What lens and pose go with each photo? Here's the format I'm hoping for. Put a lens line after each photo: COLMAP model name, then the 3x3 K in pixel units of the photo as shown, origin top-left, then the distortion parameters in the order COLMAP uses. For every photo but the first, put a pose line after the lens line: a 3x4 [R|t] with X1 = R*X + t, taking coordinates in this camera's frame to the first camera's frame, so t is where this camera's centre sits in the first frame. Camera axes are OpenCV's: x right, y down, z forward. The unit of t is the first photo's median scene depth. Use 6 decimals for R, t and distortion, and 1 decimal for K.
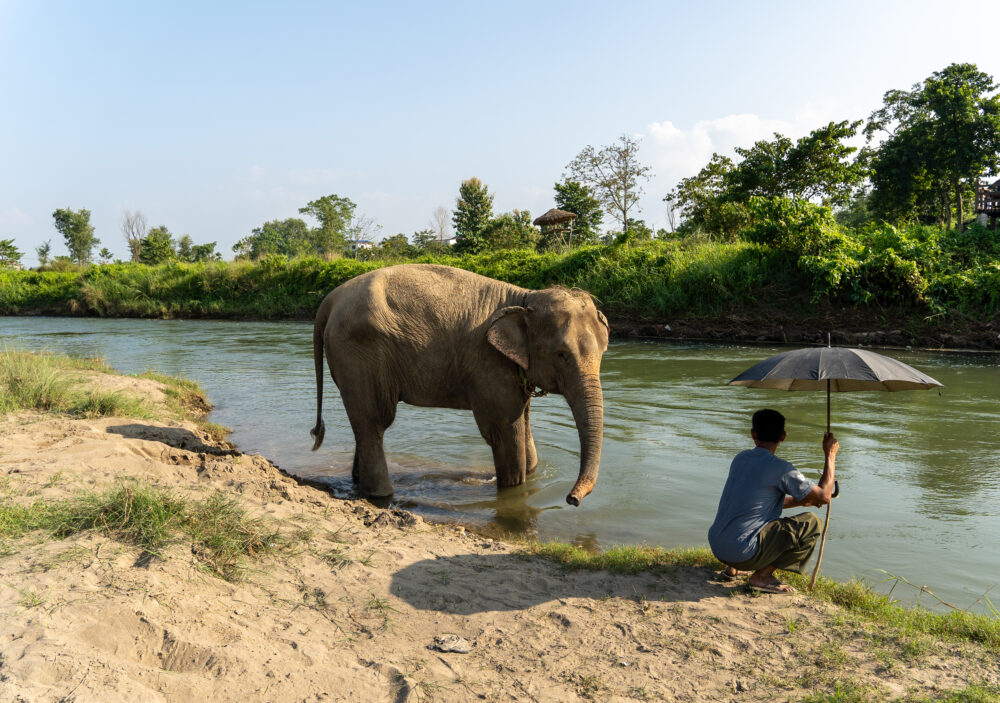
lens RADIAL K [[807.6, 0, 509.0], [0, 807.6, 353.6], [0, 0, 1]] dist [-0.006110, -0.005342]
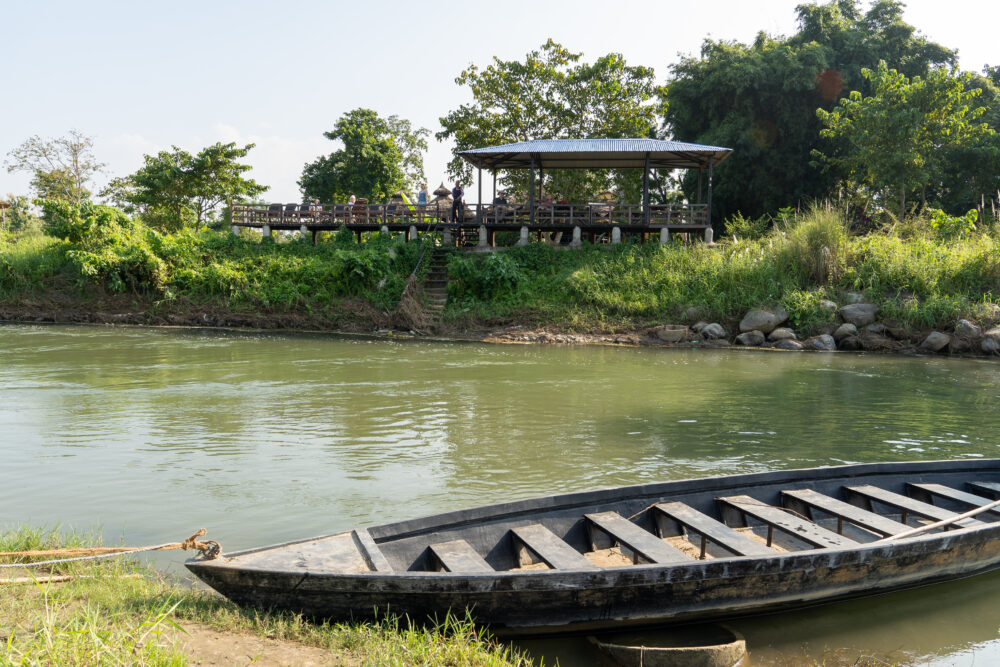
lens RADIAL K [[758.0, 0, 500.6], [0, 758.0, 333.1], [0, 0, 1]] dist [0.009173, 0.003371]
pose [[0.857056, -0.004936, 0.515200, 0.134475], [0.014693, 0.999782, -0.014865, 0.011827], [-0.515014, 0.020310, 0.856941, -0.124663]]
